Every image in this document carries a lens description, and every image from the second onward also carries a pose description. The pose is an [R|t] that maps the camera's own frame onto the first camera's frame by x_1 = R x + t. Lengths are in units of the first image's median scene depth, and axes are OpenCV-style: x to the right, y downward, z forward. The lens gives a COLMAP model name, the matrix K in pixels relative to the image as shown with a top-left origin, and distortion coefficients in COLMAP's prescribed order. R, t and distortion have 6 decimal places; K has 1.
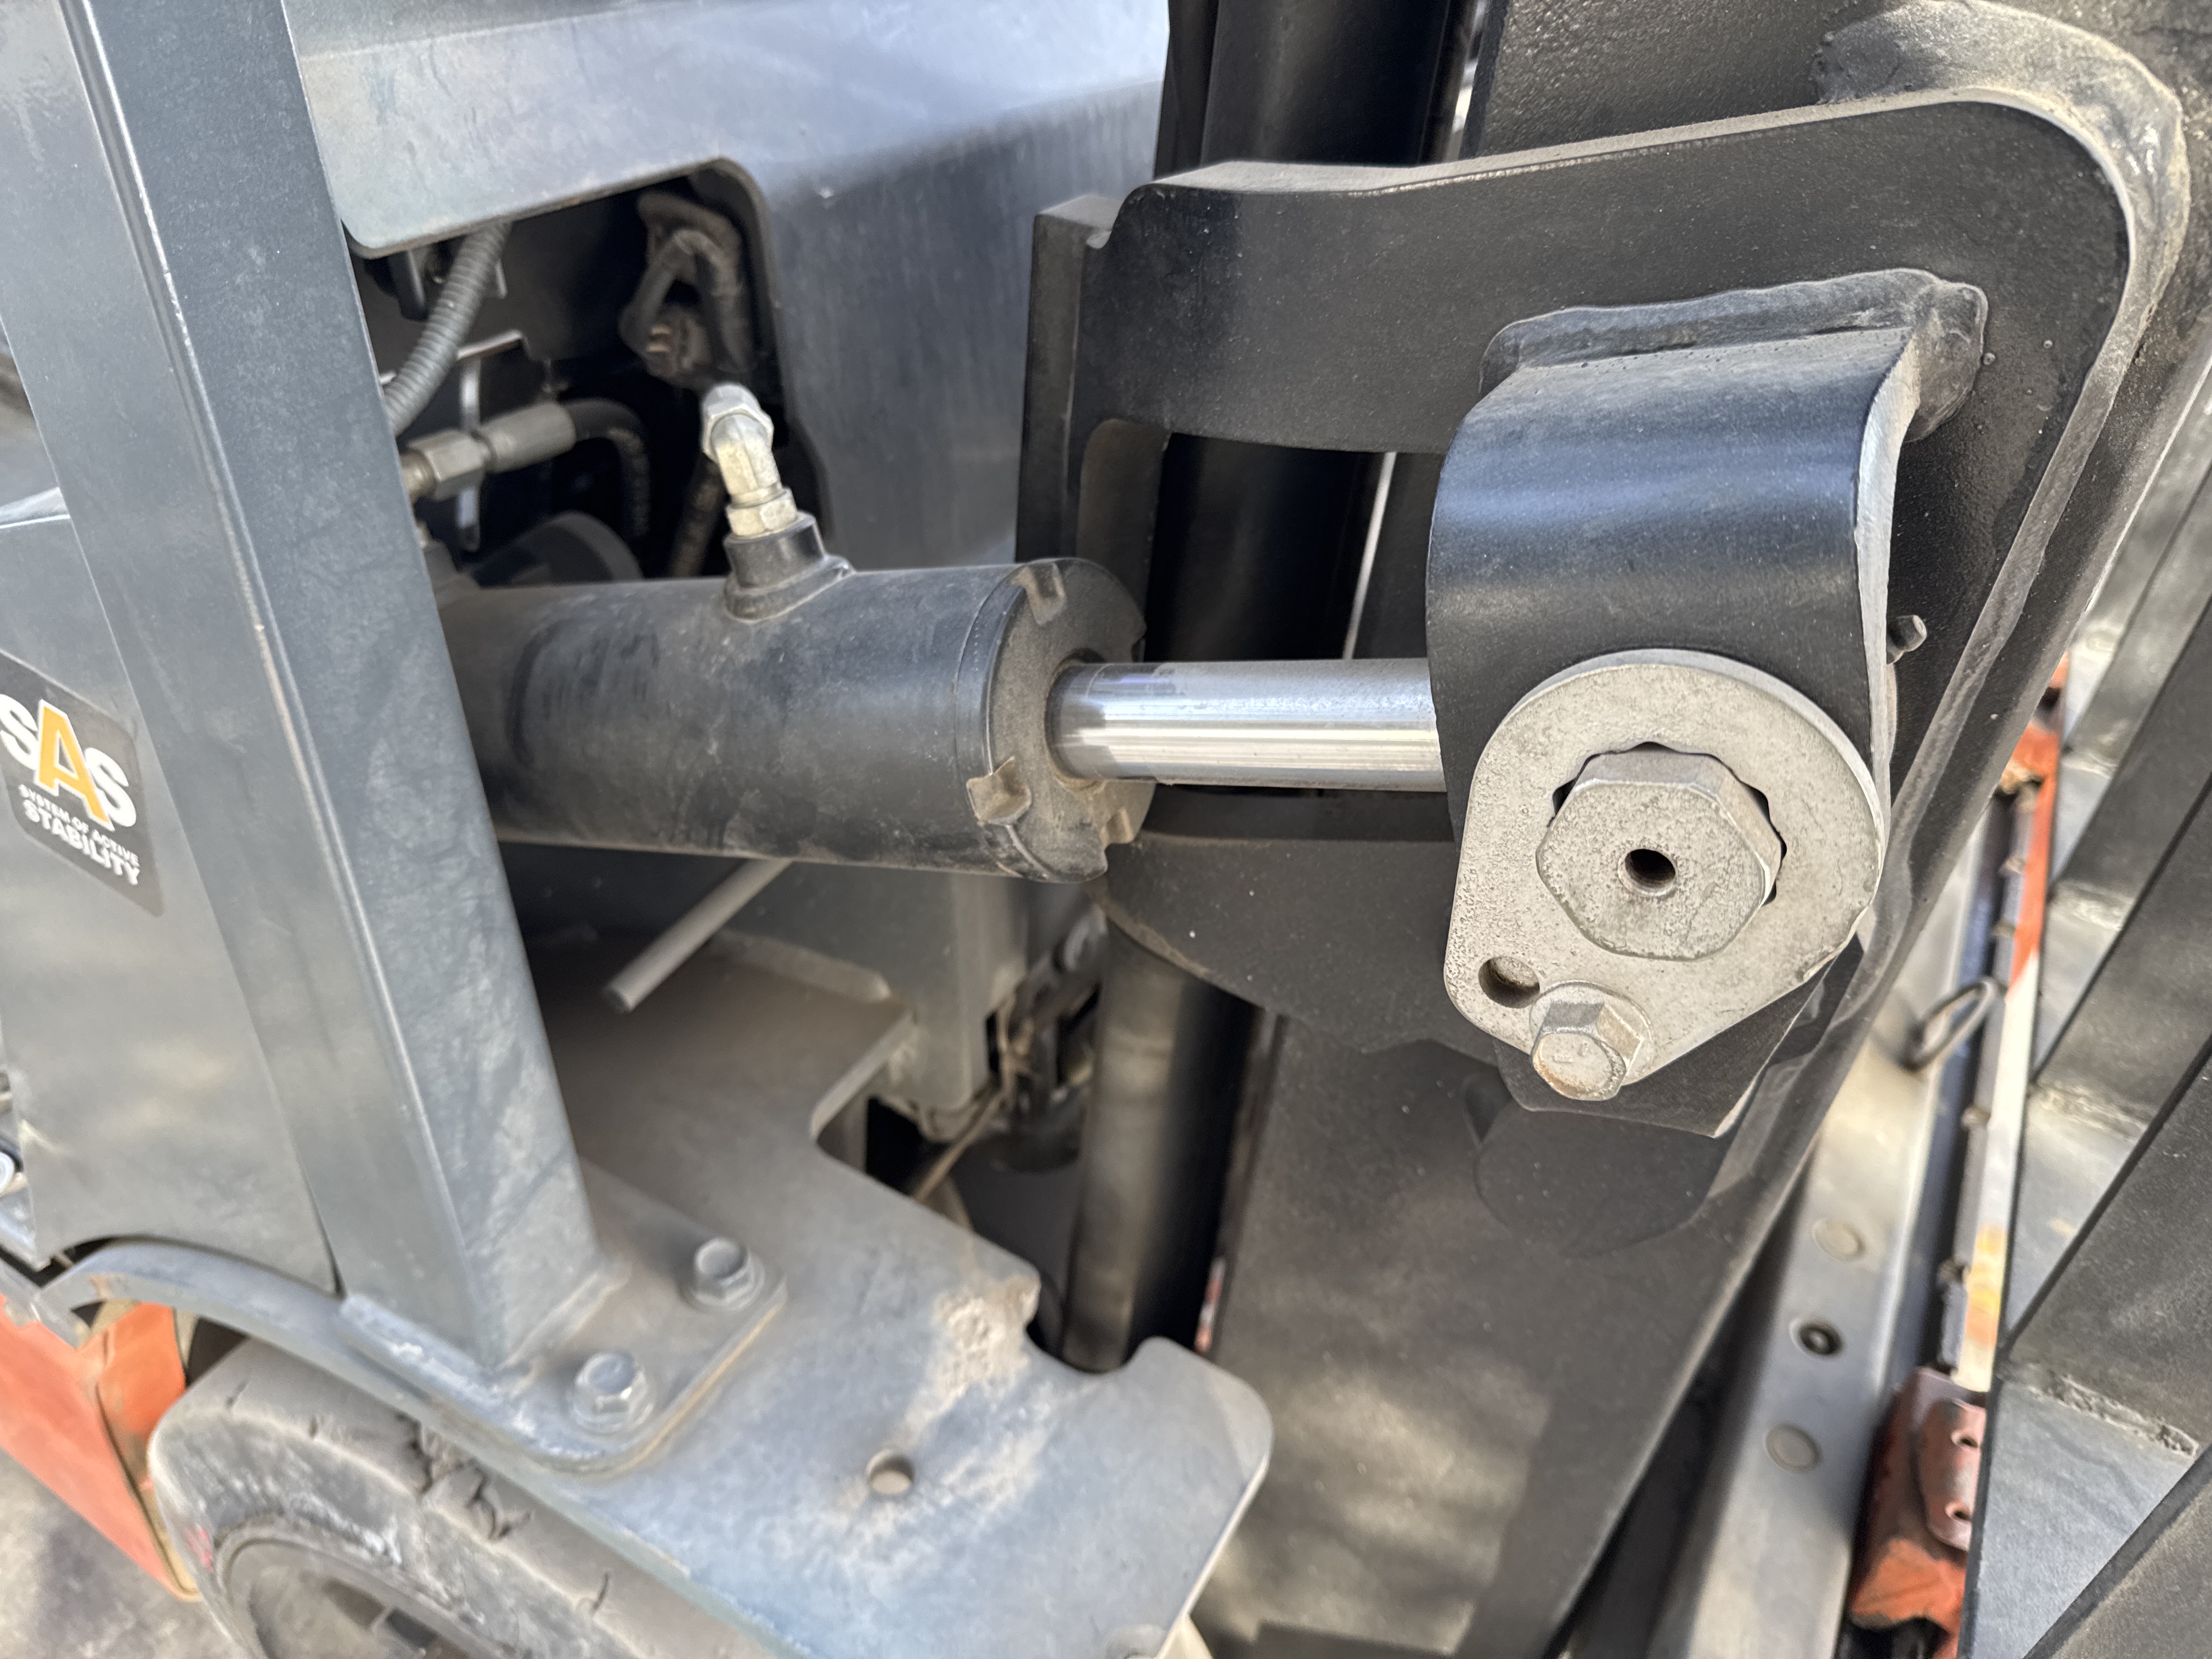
lens RADIAL K [[1571.5, 0, 1158.0], [0, 1571.5, 853.7], [0, 0, 1]] dist [0.035154, -0.036533]
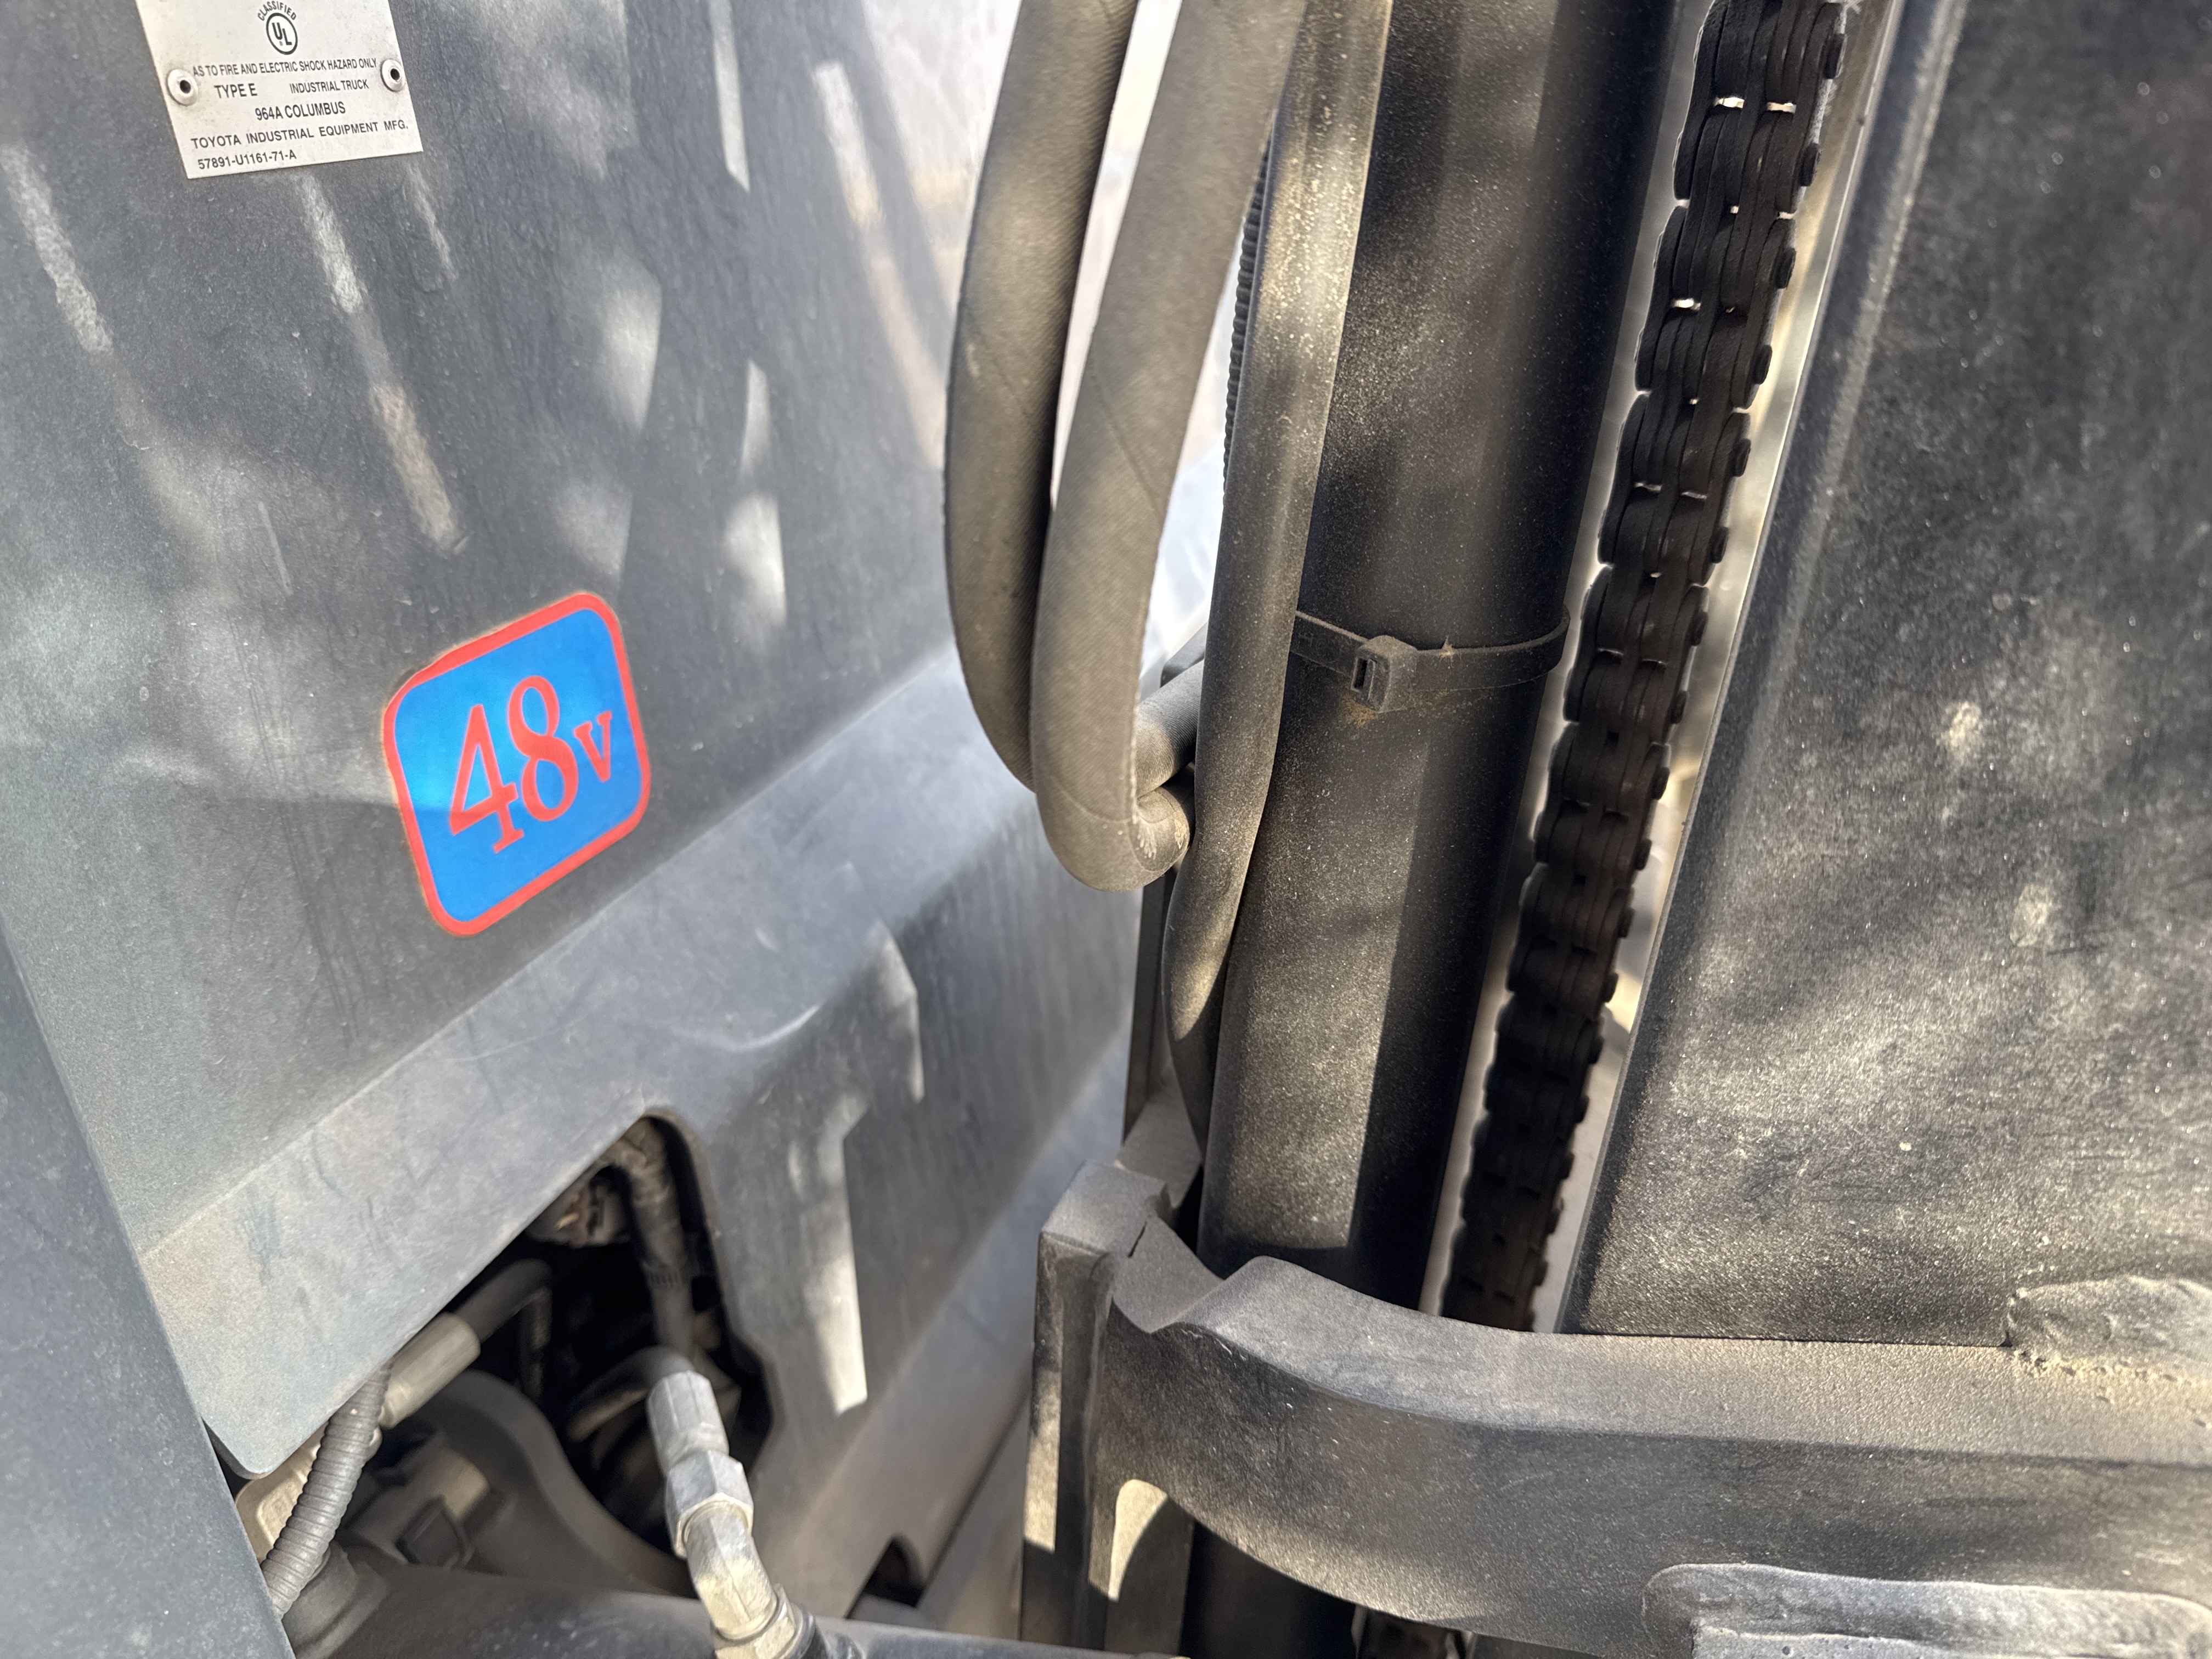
lens RADIAL K [[1571.5, 0, 1106.9], [0, 1571.5, 831.0], [0, 0, 1]] dist [0.035154, -0.036533]
pose [[0.990160, -0.108869, 0.087923, -0.093081], [0.116409, 0.989494, -0.085731, -0.552954], [-0.077666, 0.095122, 0.992431, 0.106189]]
